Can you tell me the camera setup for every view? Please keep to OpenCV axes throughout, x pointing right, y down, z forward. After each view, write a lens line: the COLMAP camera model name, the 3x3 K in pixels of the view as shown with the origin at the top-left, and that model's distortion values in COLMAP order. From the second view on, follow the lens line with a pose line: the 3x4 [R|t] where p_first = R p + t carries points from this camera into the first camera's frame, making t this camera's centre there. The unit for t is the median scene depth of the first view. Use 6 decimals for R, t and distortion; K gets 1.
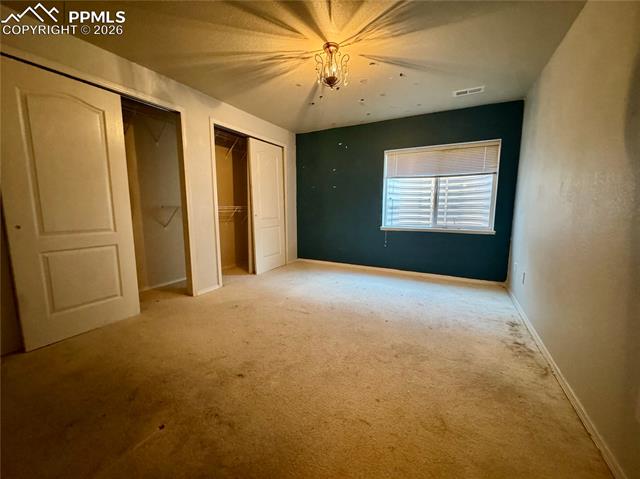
lens RADIAL K [[255.2, 0, 321.4], [0, 255.2, 239.3], [0, 0, 1]] dist [-0.008161, -0.000320]
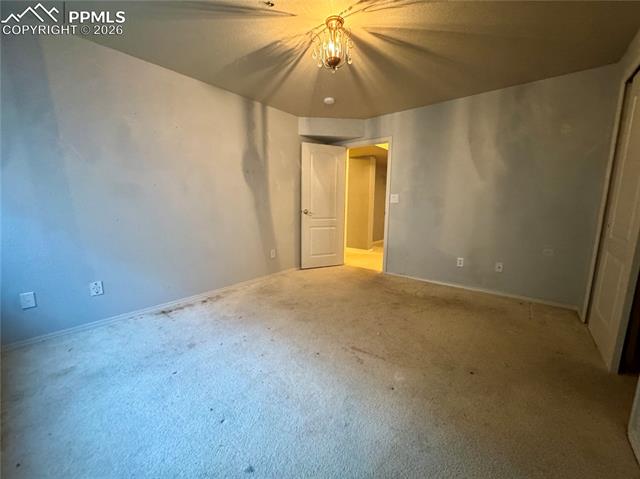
lens RADIAL K [[255.2, 0, 321.1], [0, 255.2, 241.6], [0, 0, 1]] dist [-0.008161, -0.000320]
pose [[-0.979662, -0.037990, 0.197025, -0.117683], [0.017492, 0.962005, 0.272470, -0.276310], [-0.199890, 0.270375, -0.941776, 2.070991]]
